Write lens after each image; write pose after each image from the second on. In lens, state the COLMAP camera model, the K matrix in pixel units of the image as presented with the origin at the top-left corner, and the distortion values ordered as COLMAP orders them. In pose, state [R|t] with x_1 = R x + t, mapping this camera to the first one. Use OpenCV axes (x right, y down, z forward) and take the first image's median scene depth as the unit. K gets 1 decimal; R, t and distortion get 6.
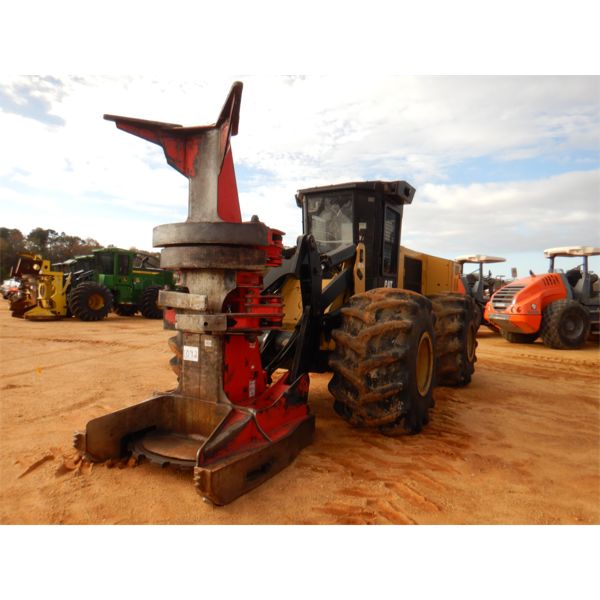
lens RADIAL K [[458.8, 0, 300.0], [0, 458.8, 300.0], [0, 0, 1]] dist [-0.008490, 0.004321]
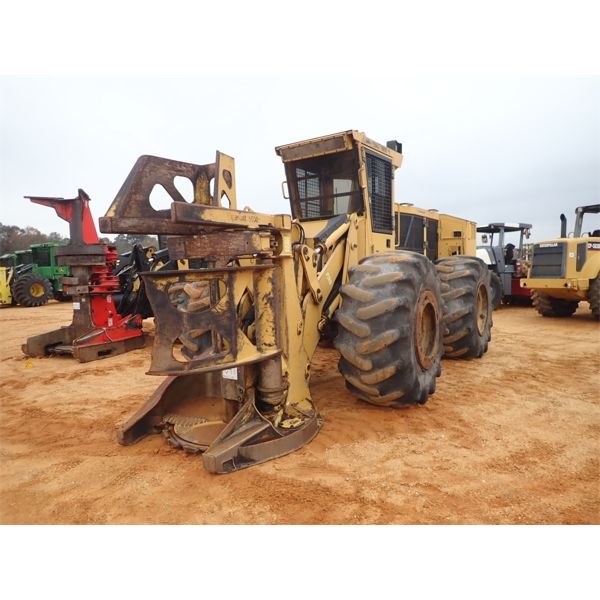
lens RADIAL K [[458.8, 0, 300.0], [0, 458.8, 300.0], [0, 0, 1]] dist [-0.008490, 0.004321]
pose [[0.993995, -0.057424, 0.093145, 0.558960], [0.053195, 0.997465, 0.047262, 0.042397], [-0.095623, -0.042024, 0.994530, -1.131912]]
